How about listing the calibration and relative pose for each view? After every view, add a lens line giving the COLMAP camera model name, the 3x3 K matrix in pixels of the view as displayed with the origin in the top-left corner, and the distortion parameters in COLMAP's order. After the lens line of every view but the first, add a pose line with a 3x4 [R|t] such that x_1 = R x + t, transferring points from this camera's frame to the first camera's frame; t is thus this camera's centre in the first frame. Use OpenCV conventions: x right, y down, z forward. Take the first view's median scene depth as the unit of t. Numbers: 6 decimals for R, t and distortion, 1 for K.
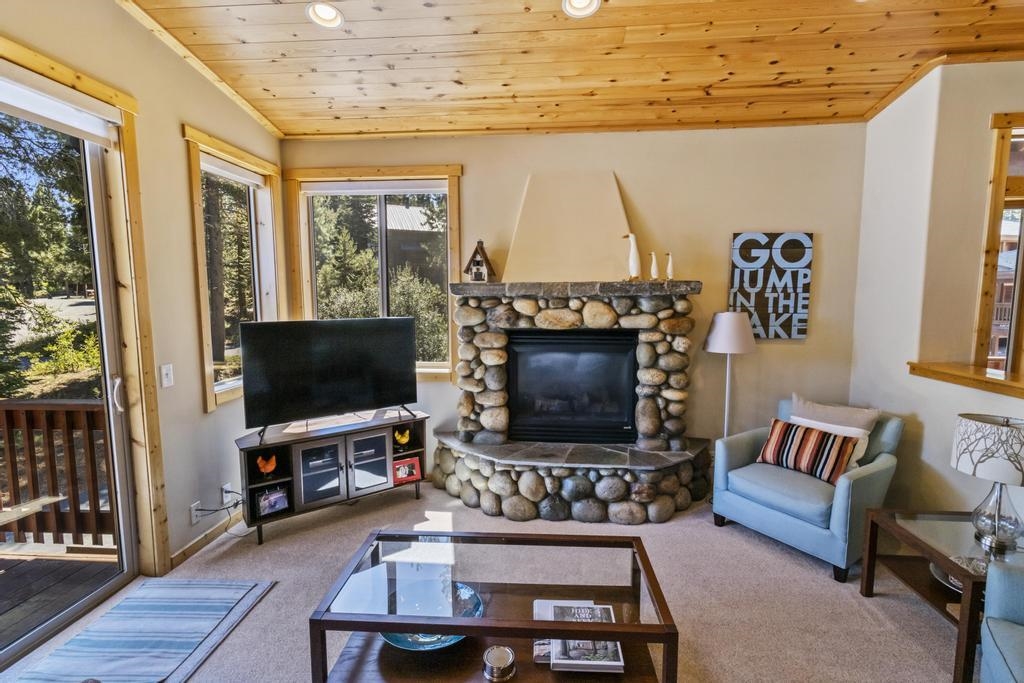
lens RADIAL K [[475.0, 0, 514.6], [0, 475.0, 342.7], [0, 0, 1]] dist [0.000936, 0.001168]
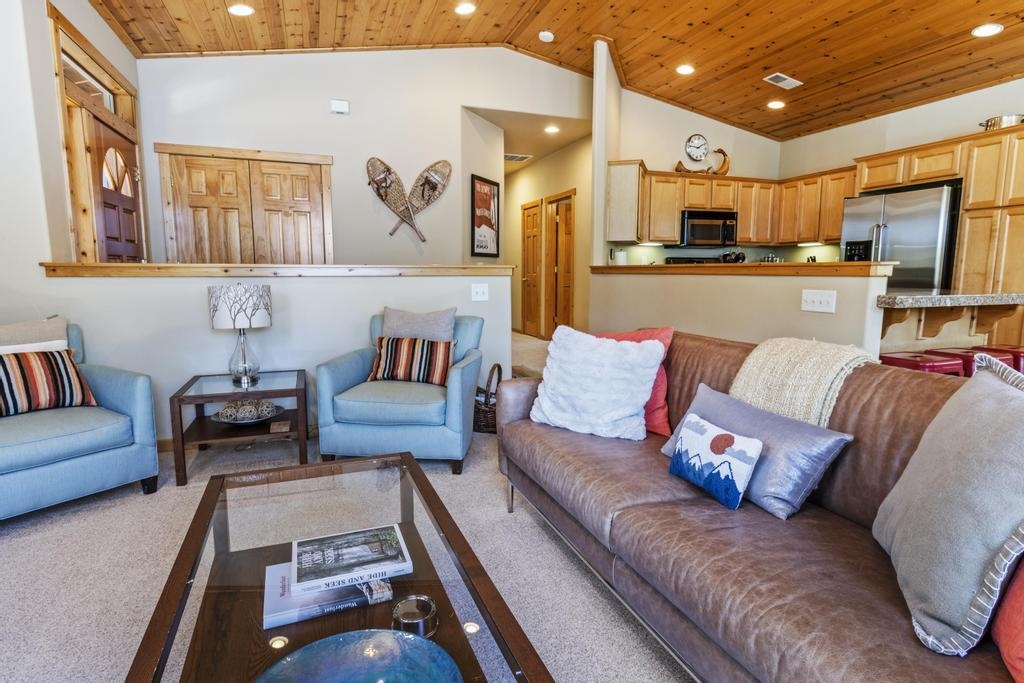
lens RADIAL K [[536.9, 0, 514.6], [0, 536.9, 342.6], [0, 0, 1]] dist [0.001556, 0.000658]
pose [[-0.423370, -0.117053, 0.898363, -0.374790], [0.090550, 0.981185, 0.170518, 0.081921], [-0.901420, 0.153539, -0.404805, 0.567504]]
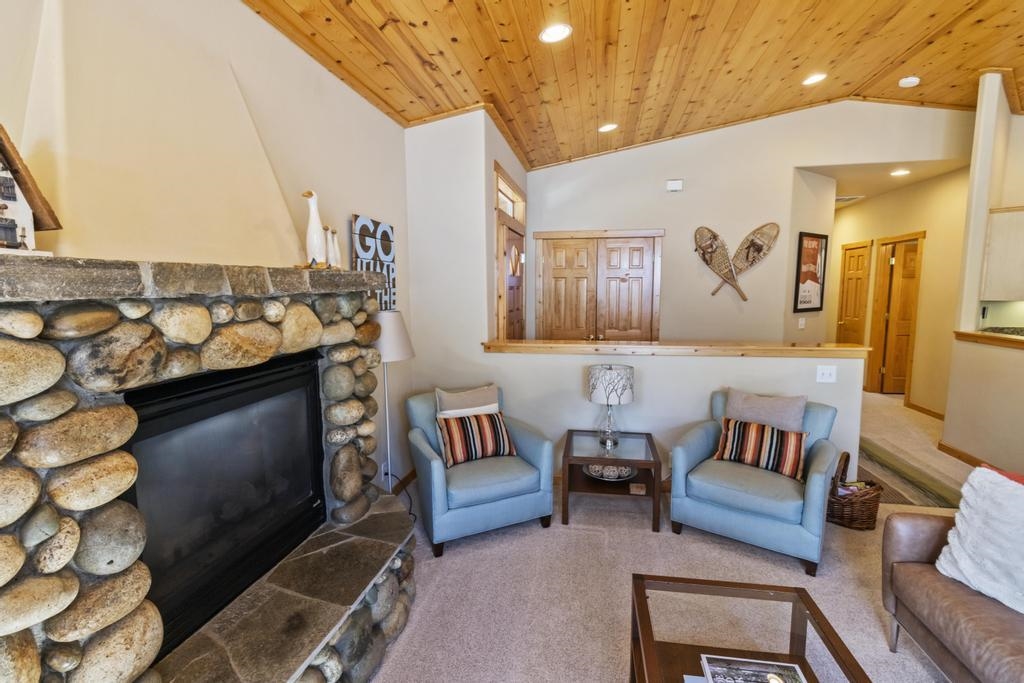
lens RADIAL K [[475.0, 0, 514.6], [0, 475.0, 342.7], [0, 0, 1]] dist [0.000936, 0.001168]
pose [[0.098905, -0.115361, 0.988387, -0.350054], [0.106180, 0.988810, 0.104786, -0.072666], [-0.989416, 0.094583, 0.110047, 0.686273]]
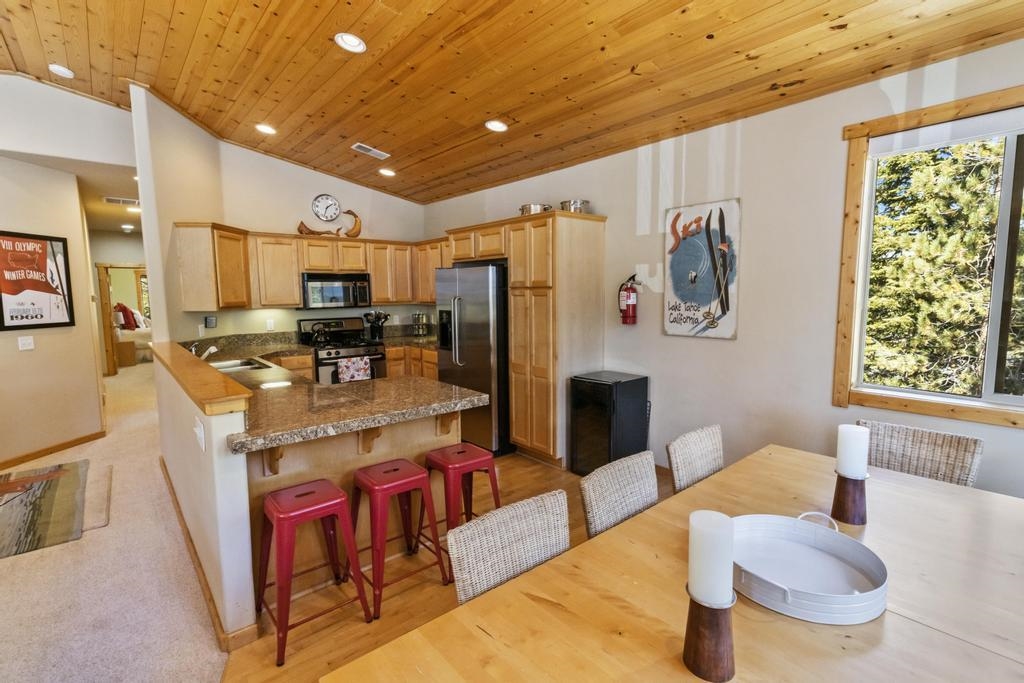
lens RADIAL K [[475.0, 0, 514.6], [0, 475.0, 342.7], [0, 0, 1]] dist [0.000936, 0.001168]
pose [[-0.708333, -0.067155, 0.702677, -0.526835], [0.079012, 0.981665, 0.173465, 0.011944], [-0.701443, 0.178391, -0.690040, -0.144217]]
